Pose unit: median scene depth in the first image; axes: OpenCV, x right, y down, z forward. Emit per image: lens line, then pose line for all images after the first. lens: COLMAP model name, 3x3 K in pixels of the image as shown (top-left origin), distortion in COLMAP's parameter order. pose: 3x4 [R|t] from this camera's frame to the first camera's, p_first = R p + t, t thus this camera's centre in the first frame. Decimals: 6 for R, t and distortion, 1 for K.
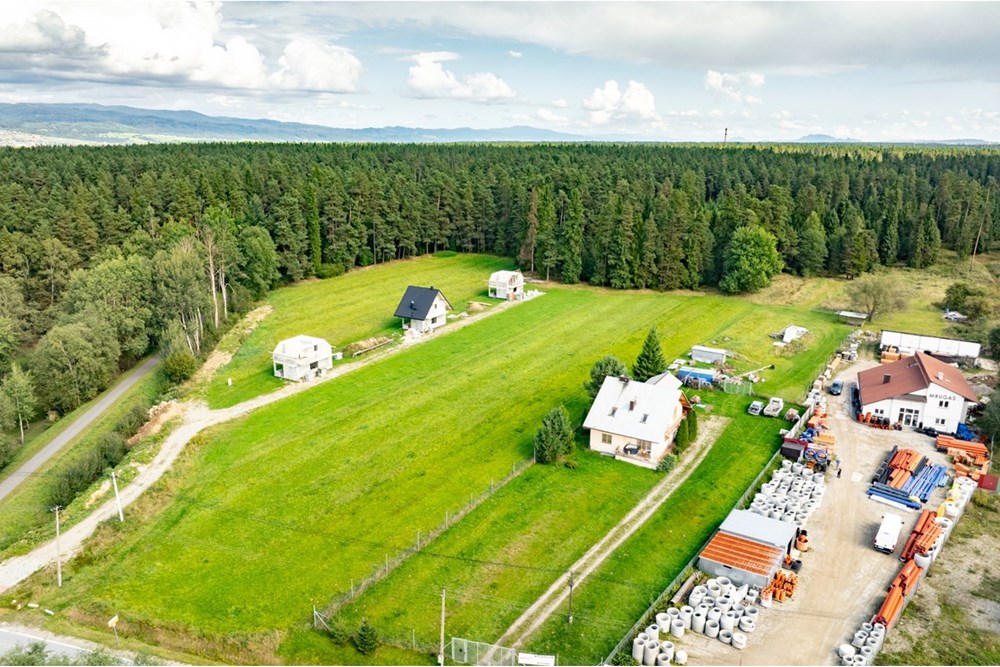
lens RADIAL K [[703.2, 0, 500.0], [0, 703.2, 333.5], [0, 0, 1]] dist [-0.050450, 0.018377]
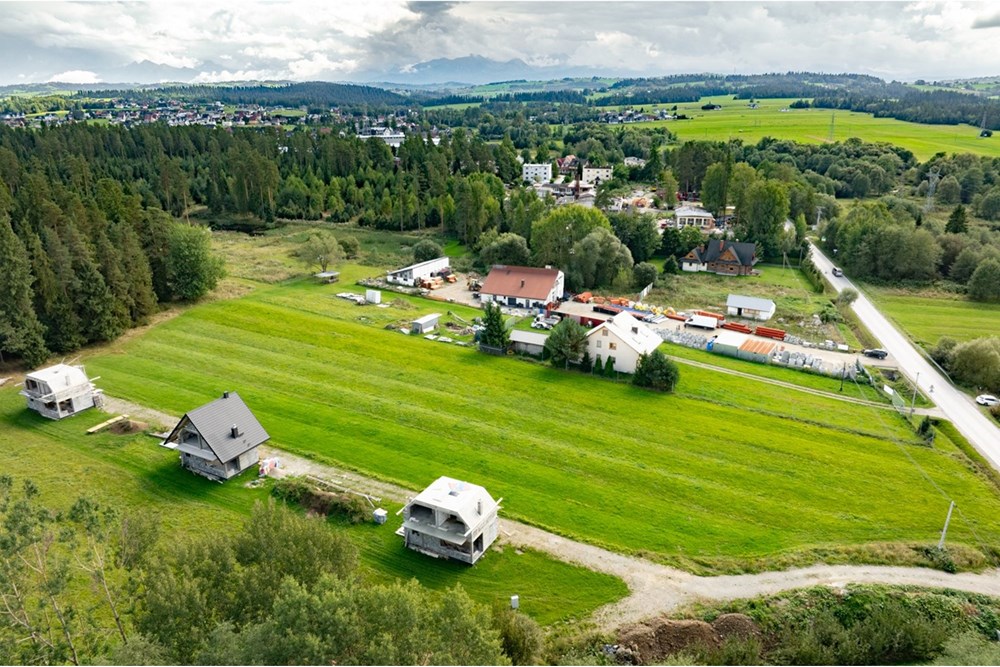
lens RADIAL K [[703.2, 0, 500.0], [0, 703.2, 333.5], [0, 0, 1]] dist [-0.050450, 0.018377]
pose [[-0.043096, -0.322658, 0.945534, -0.555271], [0.266182, 0.908496, 0.322151, -0.204963], [-0.962959, 0.265568, 0.046733, 0.600338]]
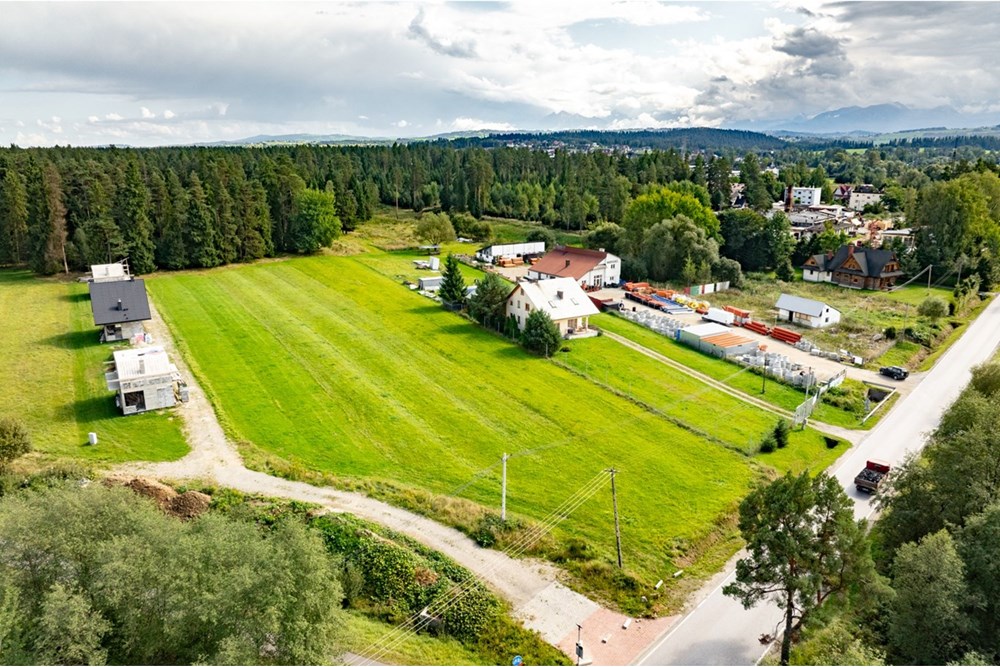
lens RADIAL K [[703.2, 0, 500.0], [0, 703.2, 333.5], [0, 0, 1]] dist [-0.050450, 0.018377]
pose [[0.470384, -0.231100, 0.851664, -0.467497], [0.236934, 0.962738, 0.130378, -0.009970], [-0.850060, 0.140460, 0.507612, 0.238626]]
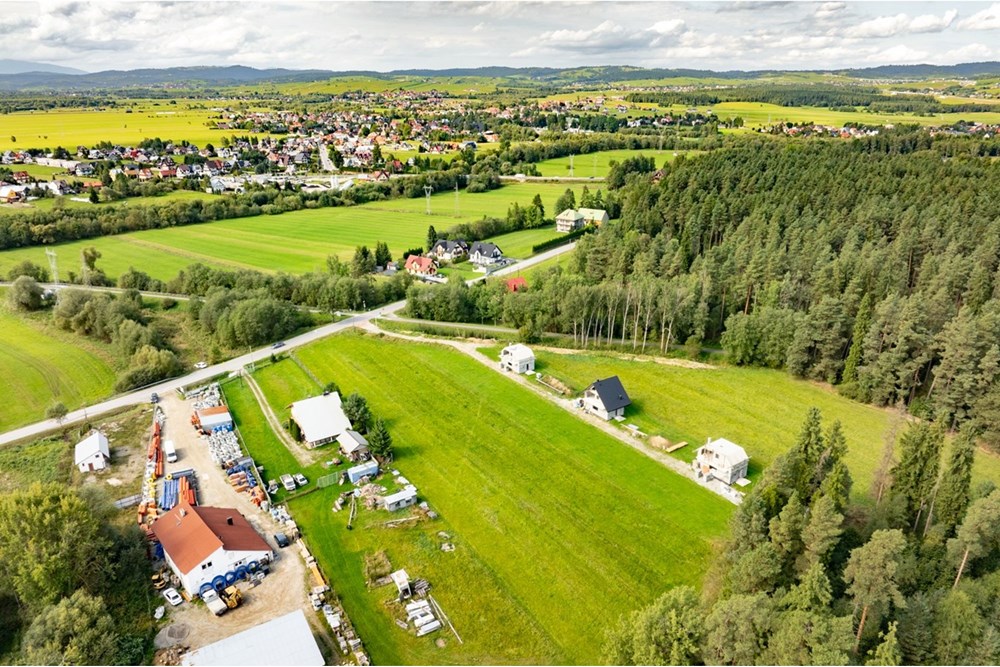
lens RADIAL K [[703.2, 0, 500.0], [0, 703.2, 333.5], [0, 0, 1]] dist [-0.050450, 0.018377]
pose [[-0.426799, 0.304089, -0.851688, 0.749234], [-0.239091, 0.870321, 0.430555, -0.481096], [0.872169, 0.387391, -0.298747, 0.968321]]
